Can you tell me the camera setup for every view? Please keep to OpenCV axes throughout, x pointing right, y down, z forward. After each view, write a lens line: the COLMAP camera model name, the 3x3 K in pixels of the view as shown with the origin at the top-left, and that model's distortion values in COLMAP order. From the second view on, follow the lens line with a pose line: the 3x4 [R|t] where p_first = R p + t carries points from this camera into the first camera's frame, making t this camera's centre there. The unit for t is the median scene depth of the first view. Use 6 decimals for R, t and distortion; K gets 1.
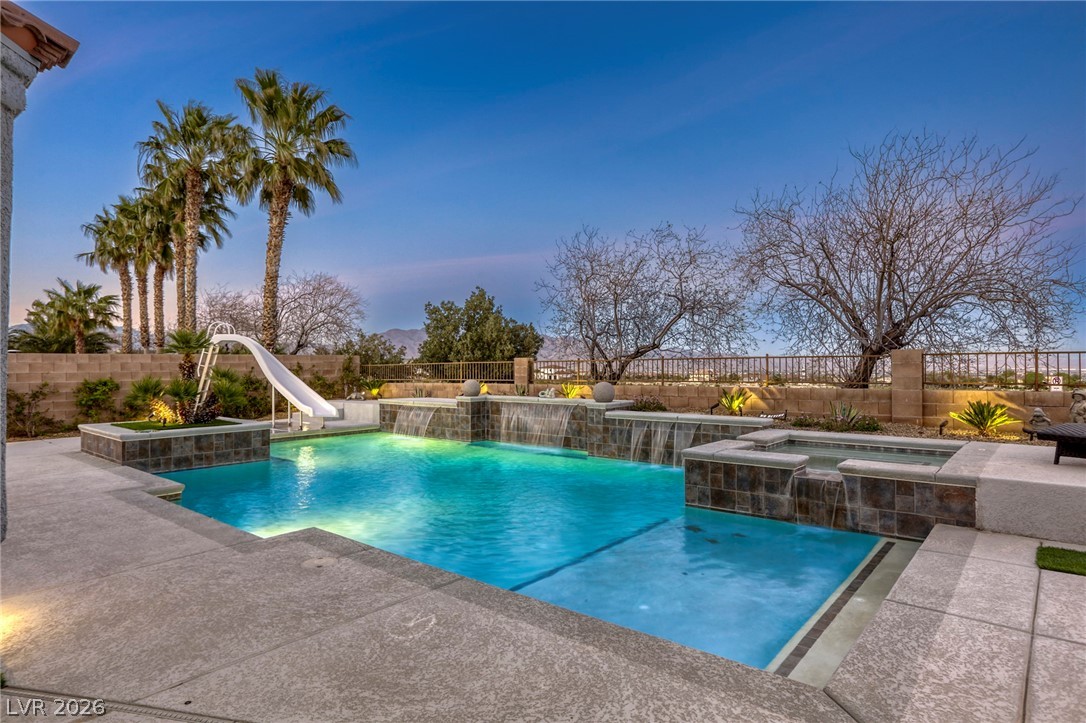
lens RADIAL K [[615.6, 0, 543.0], [0, 615.6, 361.5], [0, 0, 1]] dist [-0.041504, 0.030903]
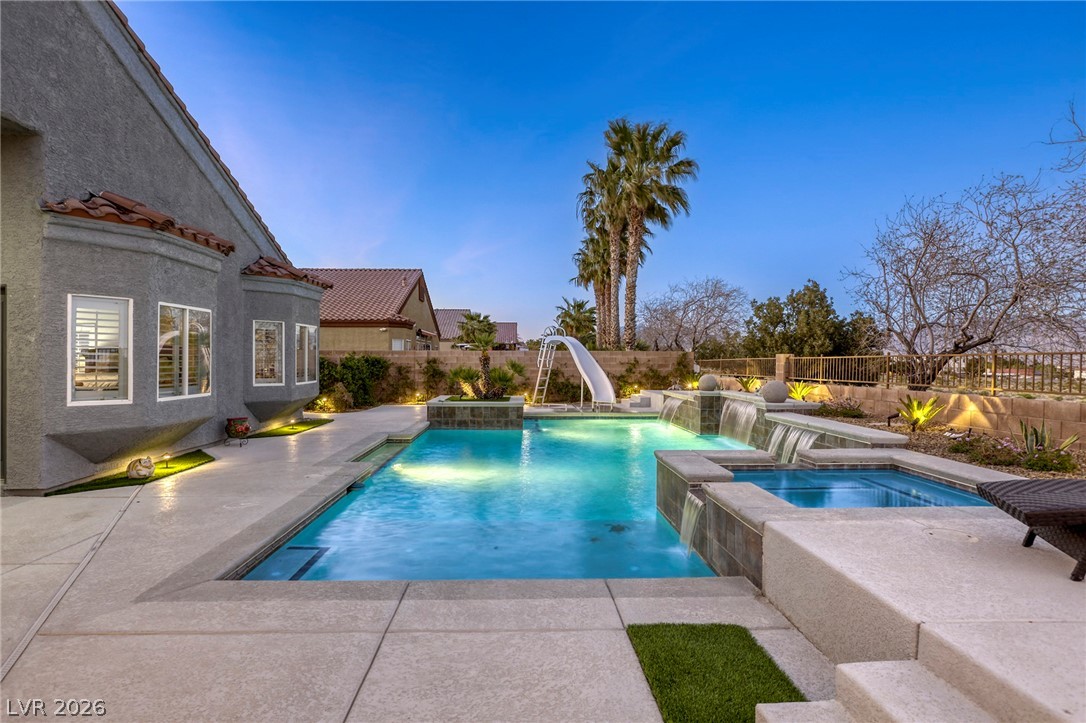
lens RADIAL K [[579.3, 0, 543.0], [0, 579.3, 361.5], [0, 0, 1]] dist [-0.045689, 0.026701]
pose [[0.669395, 0.011906, -0.742811, 0.854757], [-0.005779, 0.999925, 0.010819, -0.004418], [0.742884, -0.002950, 0.669413, 0.288206]]
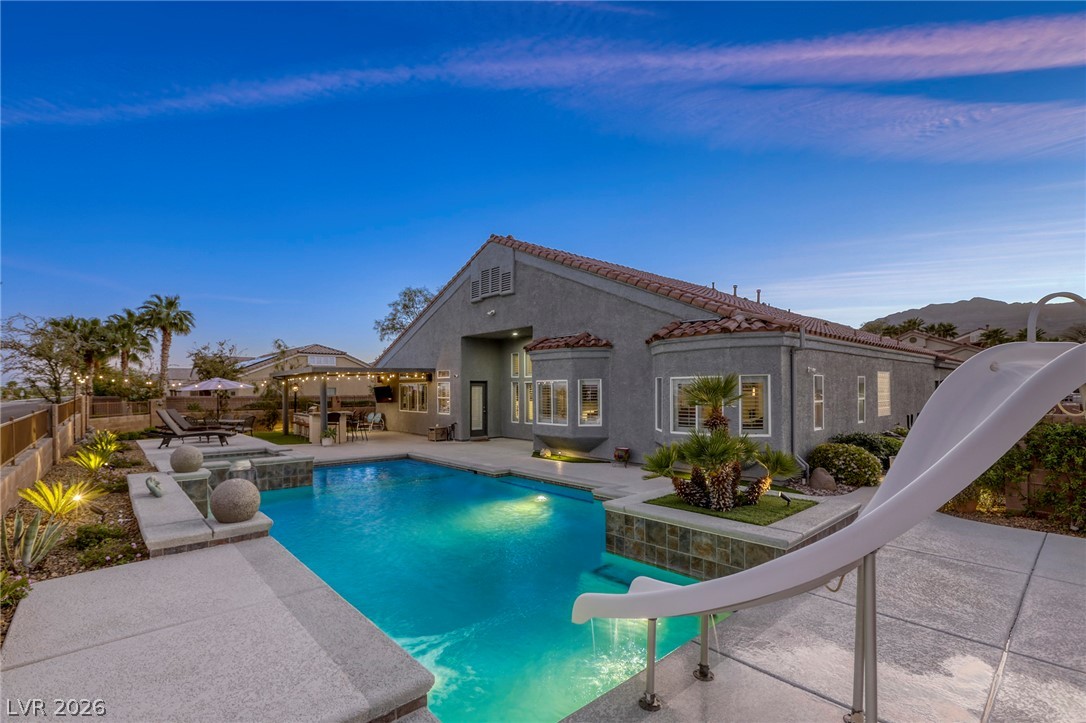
lens RADIAL K [[497.4, 0, 527.7], [0, 497.4, 378.2], [0, 0, 1]] dist [-0.050747, 0.022035]
pose [[-0.987366, 0.011249, 0.158058, -0.691698], [0.007196, 0.999631, -0.026192, -0.052876], [-0.158294, -0.024724, -0.987082, 2.553084]]
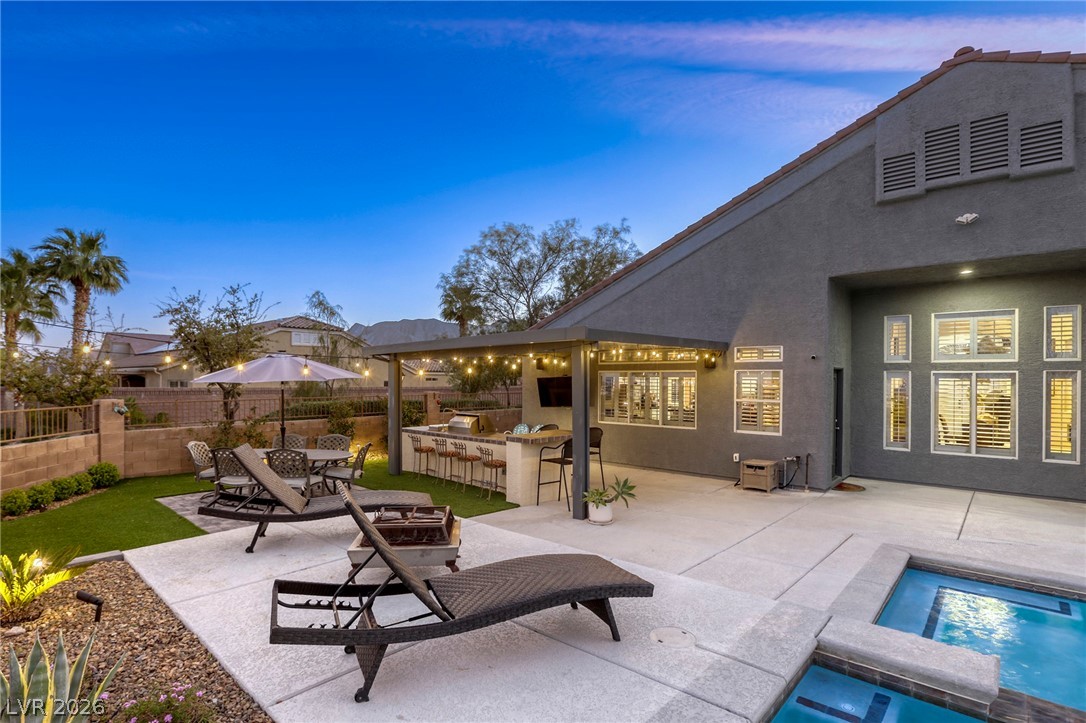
lens RADIAL K [[535.4, 0, 536.8], [0, 535.4, 377.8], [0, 0, 1]] dist [-0.051282, 0.020243]
pose [[-0.999106, -0.002284, 0.042210, 0.814218], [-0.002650, 0.999959, -0.008619, -0.070763], [-0.042189, -0.008723, -0.999072, 1.357297]]
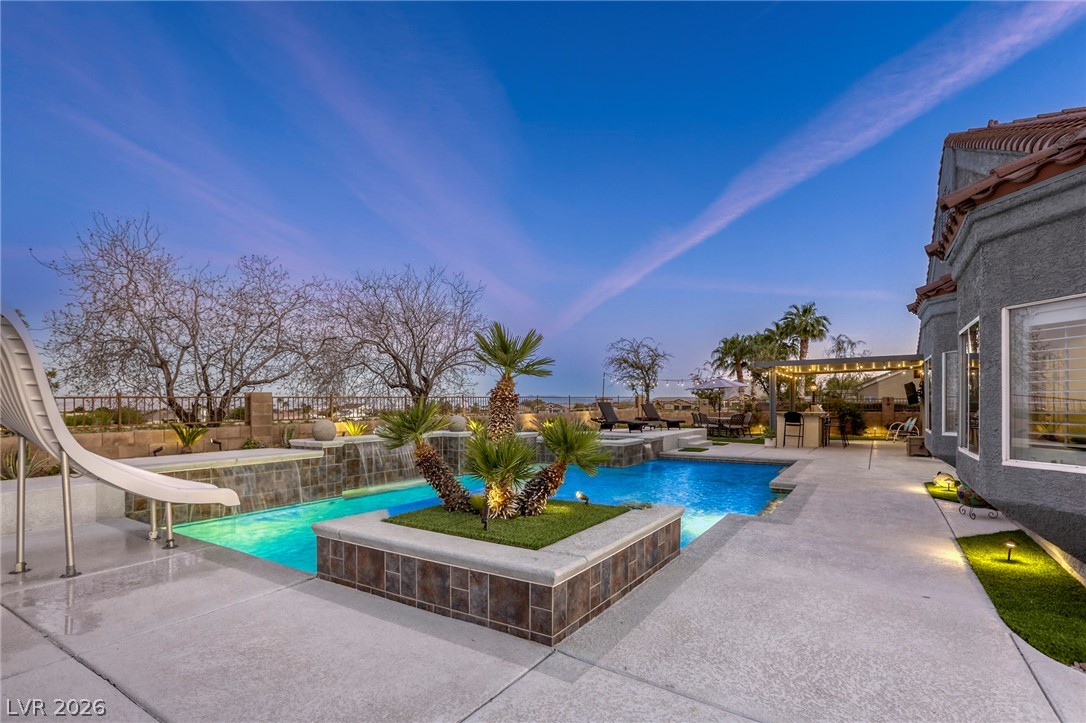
lens RADIAL K [[531.0, 0, 543.4], [0, 531.0, 396.9], [0, 0, 1]] dist [-0.001619, -0.000401]
pose [[-0.123938, 0.007586, 0.992261, -1.642845], [-0.007685, 0.999933, -0.008604, 0.009454], [-0.992260, -0.008692, -0.123872, 1.529368]]
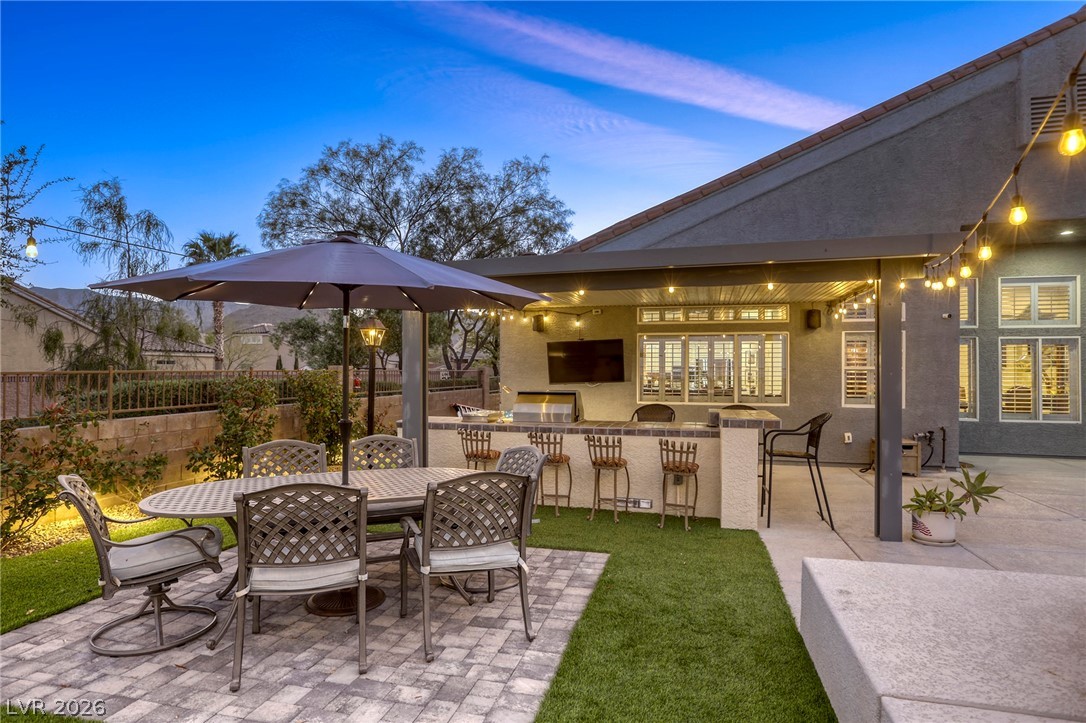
lens RADIAL K [[579.3, 0, 543.0], [0, 579.3, 361.5], [0, 0, 1]] dist [-0.045689, 0.026701]
pose [[-0.905886, -0.007422, -0.423456, 1.545254], [0.000603, 0.999823, -0.018815, -0.009820], [0.423521, -0.017299, -0.905721, 0.710458]]
